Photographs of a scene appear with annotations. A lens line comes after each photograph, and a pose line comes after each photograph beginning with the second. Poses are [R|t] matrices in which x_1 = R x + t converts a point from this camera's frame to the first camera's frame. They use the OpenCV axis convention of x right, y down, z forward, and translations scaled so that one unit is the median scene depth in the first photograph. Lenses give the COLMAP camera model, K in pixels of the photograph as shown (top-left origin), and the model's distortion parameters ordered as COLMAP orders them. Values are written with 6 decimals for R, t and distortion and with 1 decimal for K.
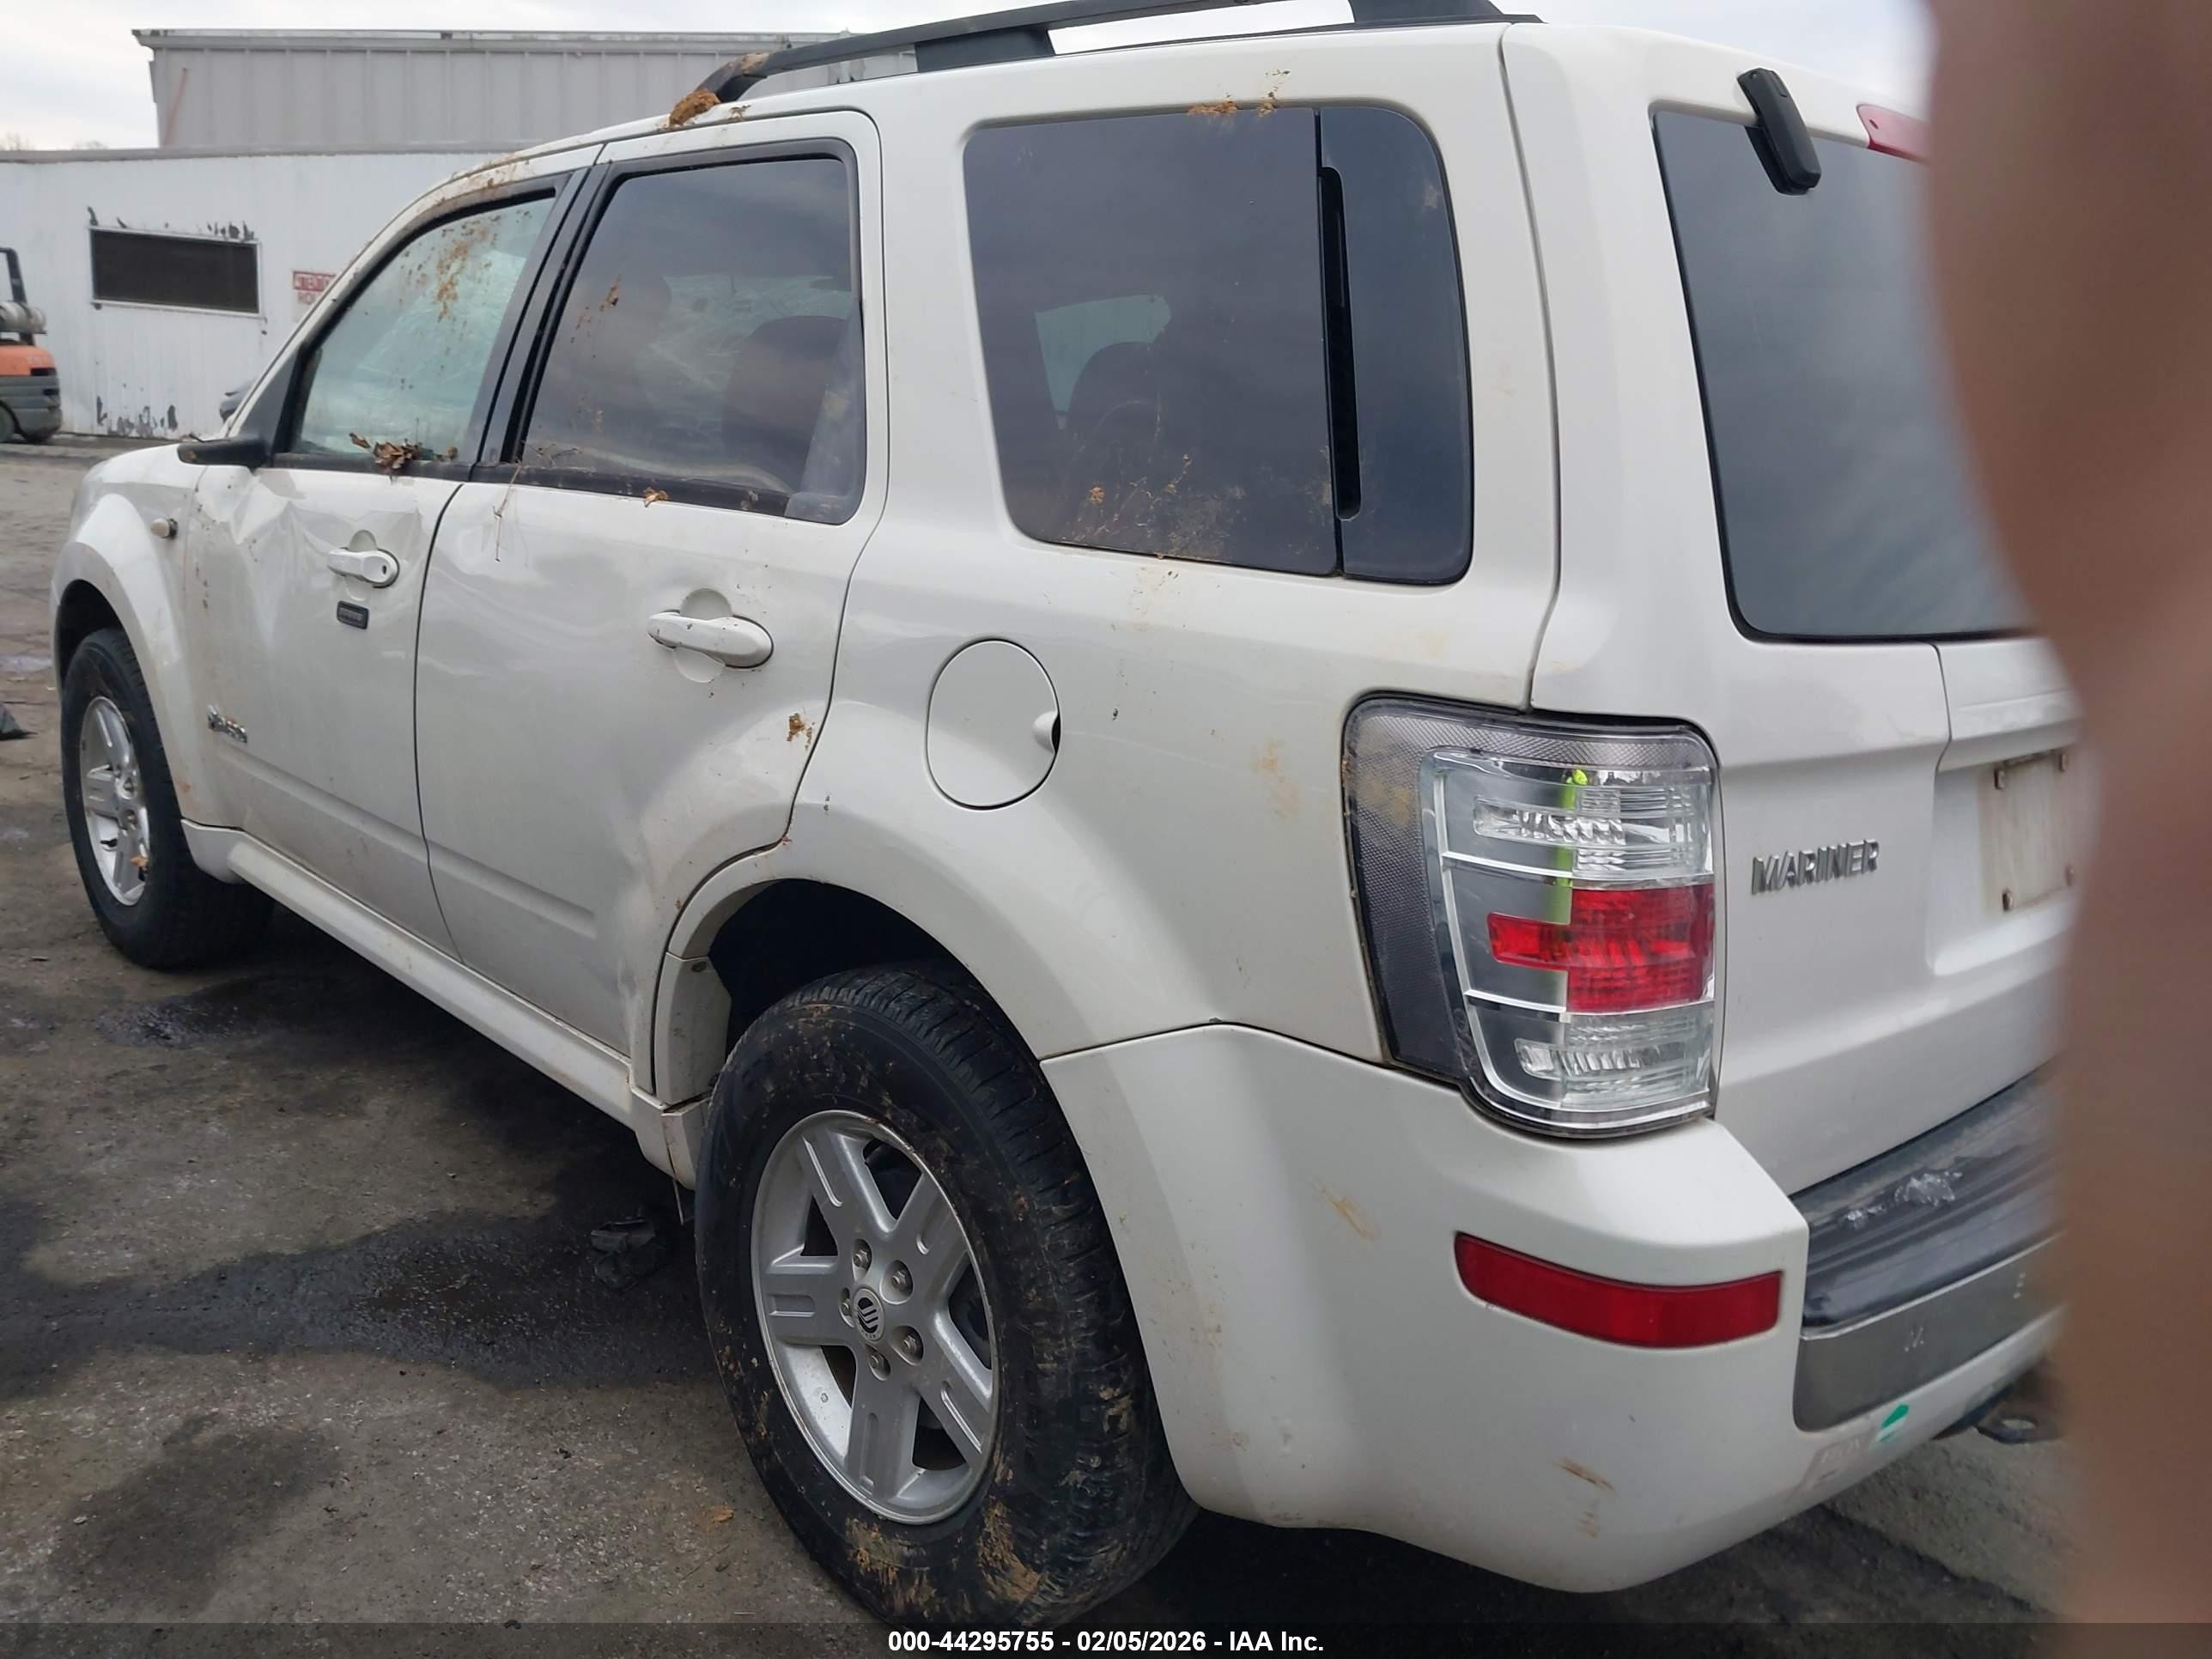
lens RADIAL K [[1786.2, 0, 1099.7], [0, 1786.2, 836.0], [0, 0, 1]] dist [0.016180, -0.010252]
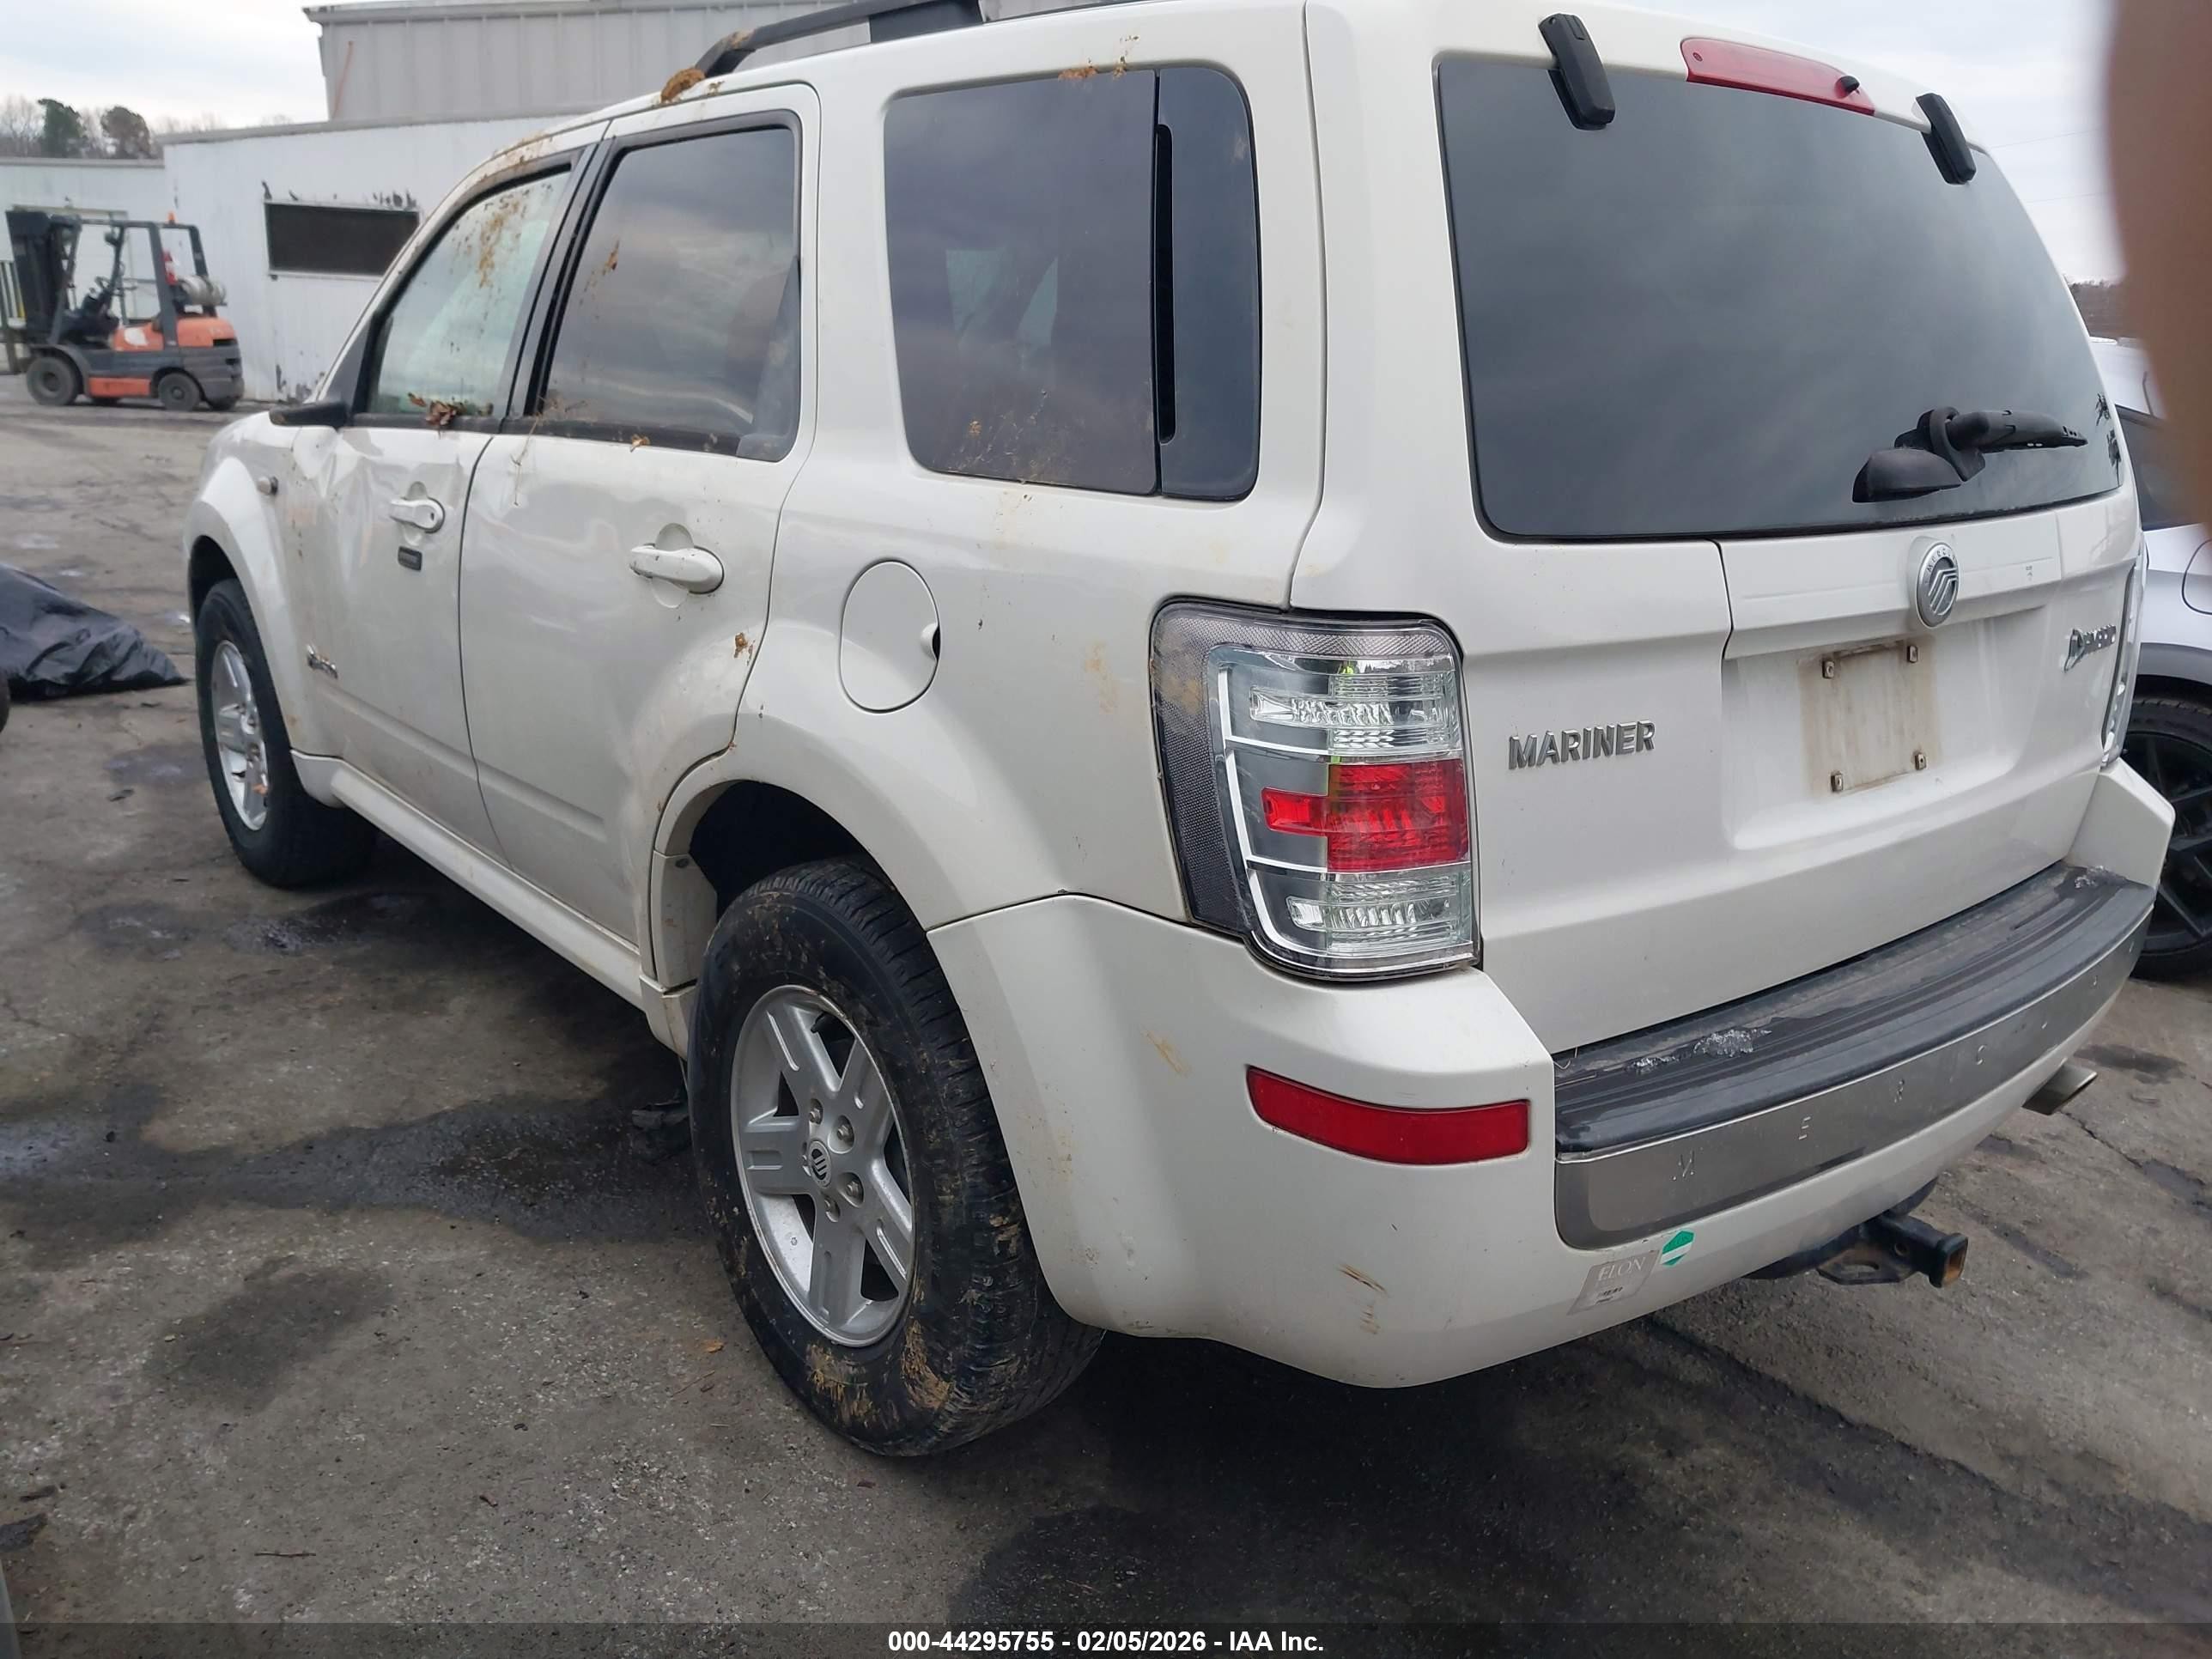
lens RADIAL K [[1786.2, 0, 1104.5], [0, 1786.2, 834.0], [0, 0, 1]] dist [0.016180, -0.010252]
pose [[0.995880, -0.010945, -0.090019, 0.140755], [0.013923, 0.999374, 0.032529, 0.022130], [0.089607, -0.033648, 0.995409, -0.093189]]
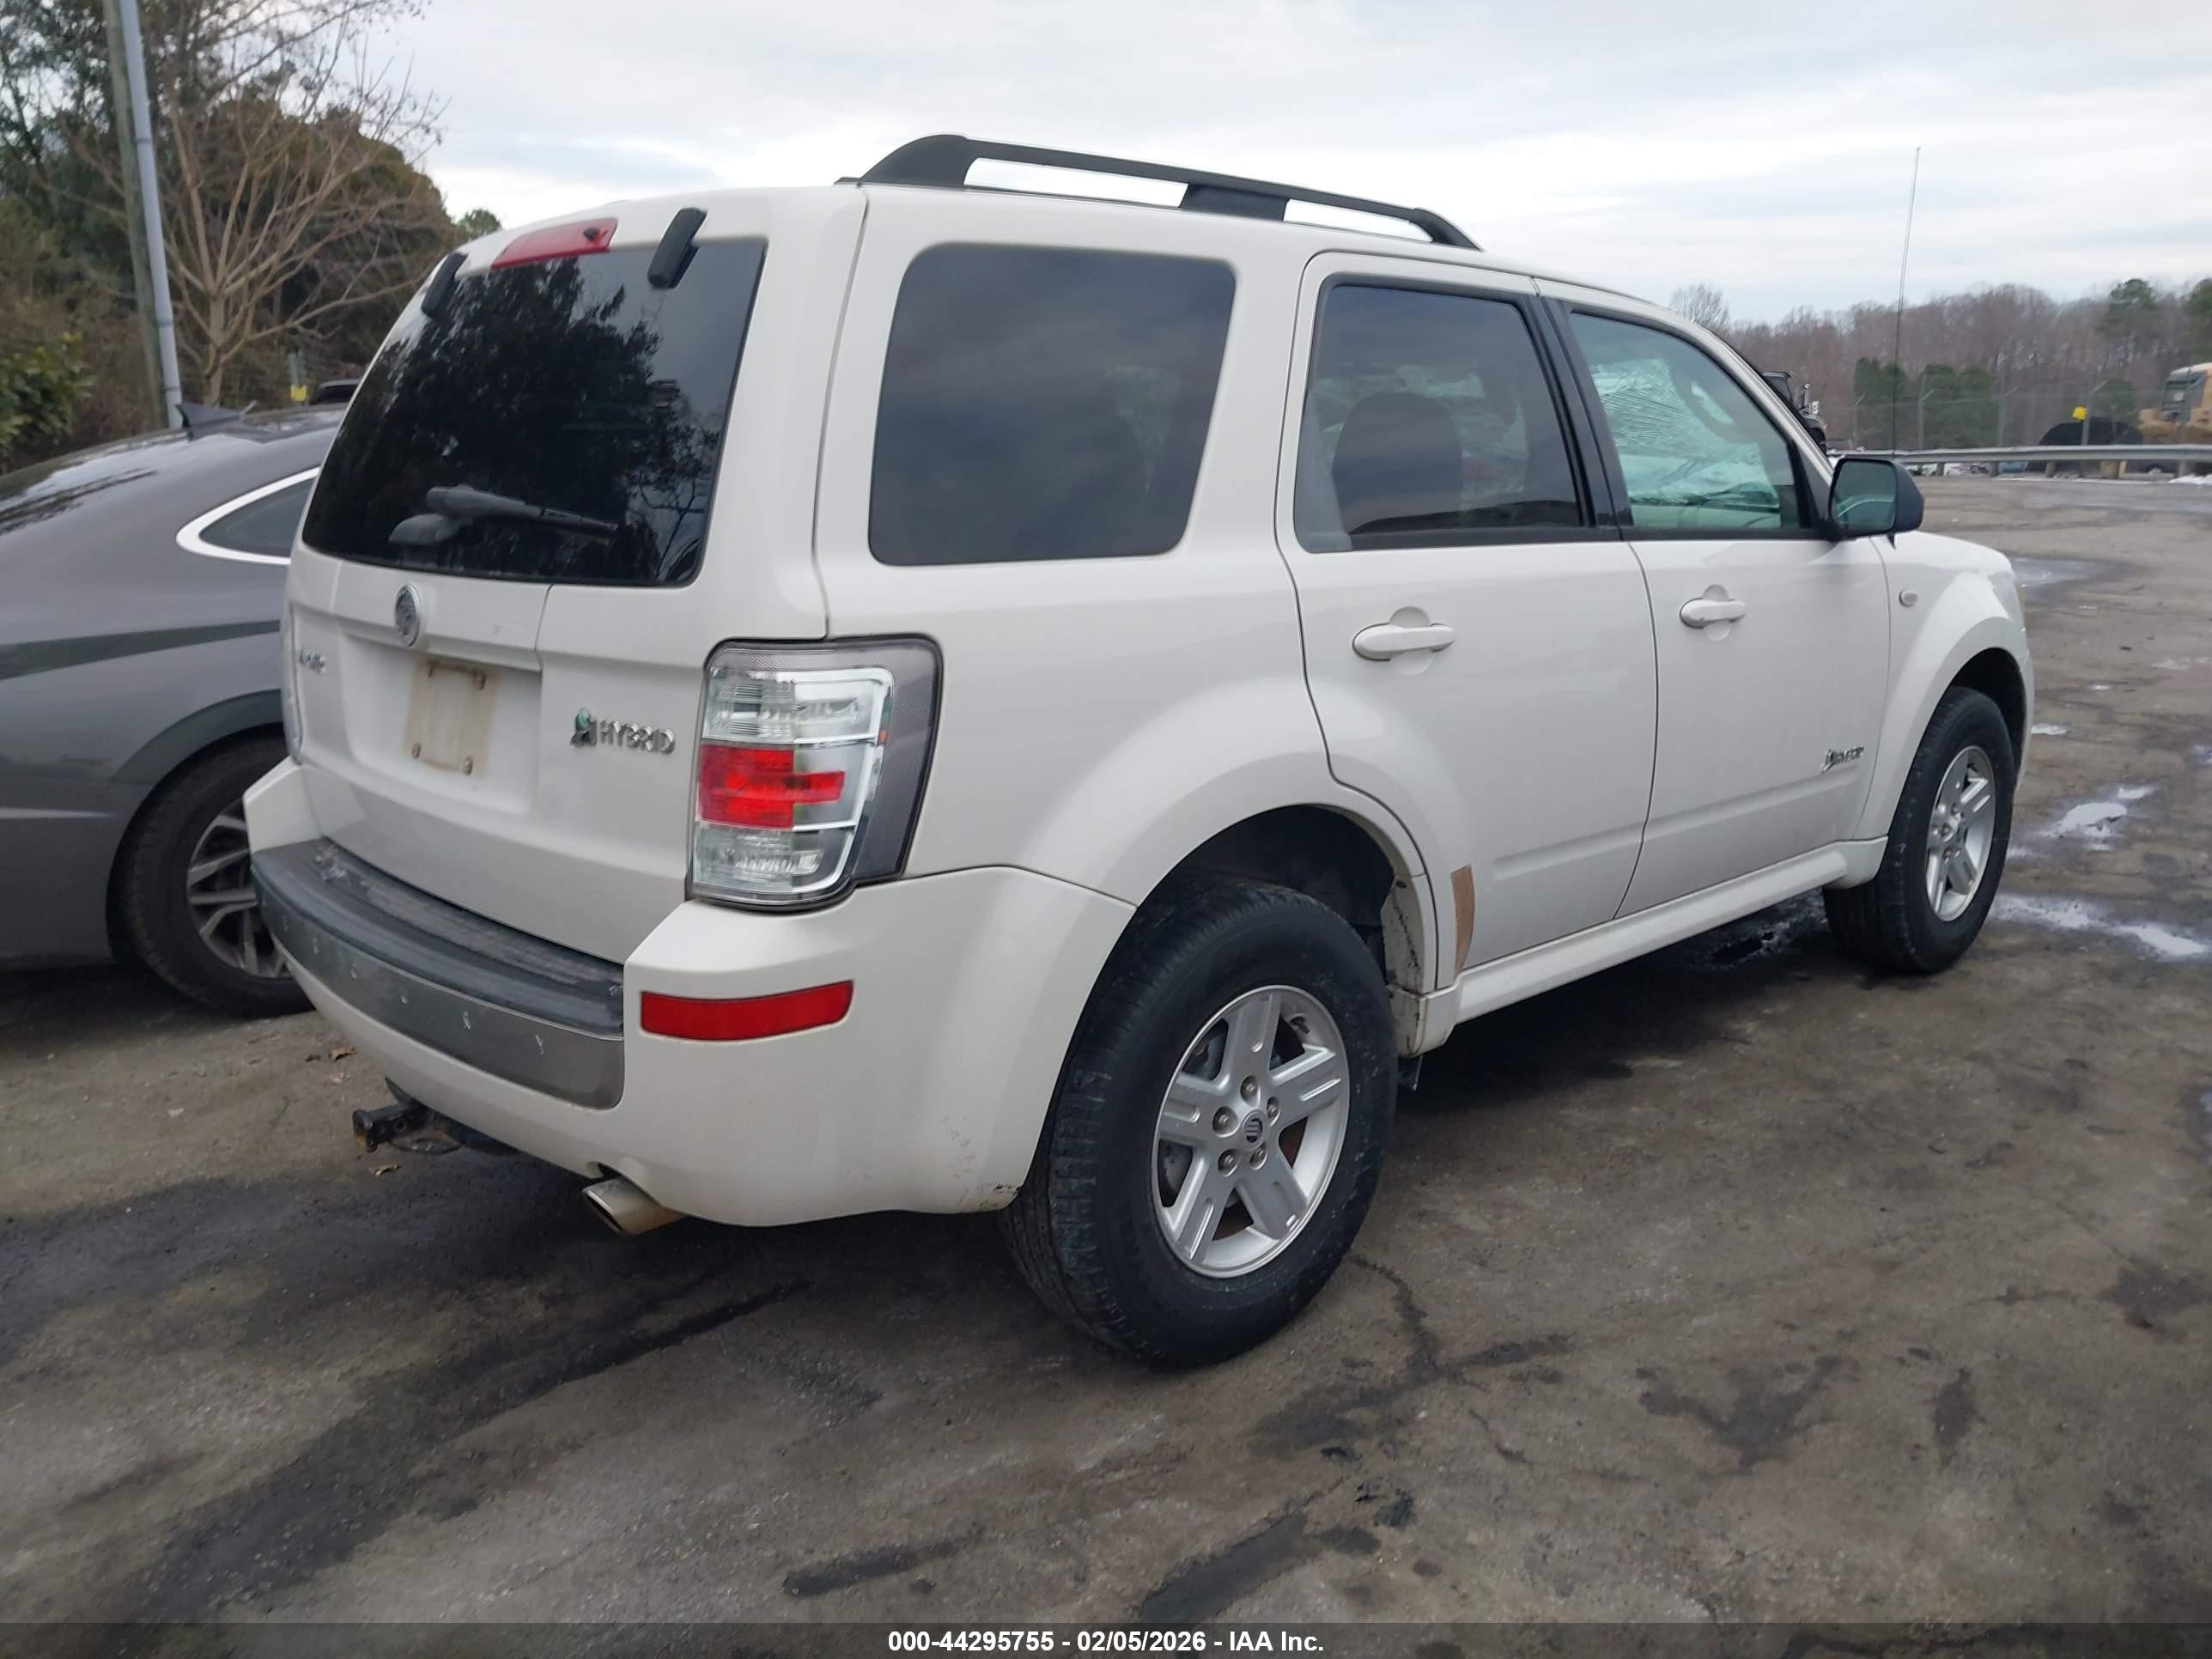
lens RADIAL K [[1786.2, 0, 1105.8], [0, 1786.2, 827.1], [0, 0, 1]] dist [0.016180, -0.010252]
pose [[-0.000972, 0.151791, -0.988412, 1.681341], [-0.233836, 0.960975, 0.147808, -0.217837], [0.972275, 0.231270, 0.034560, 1.285032]]
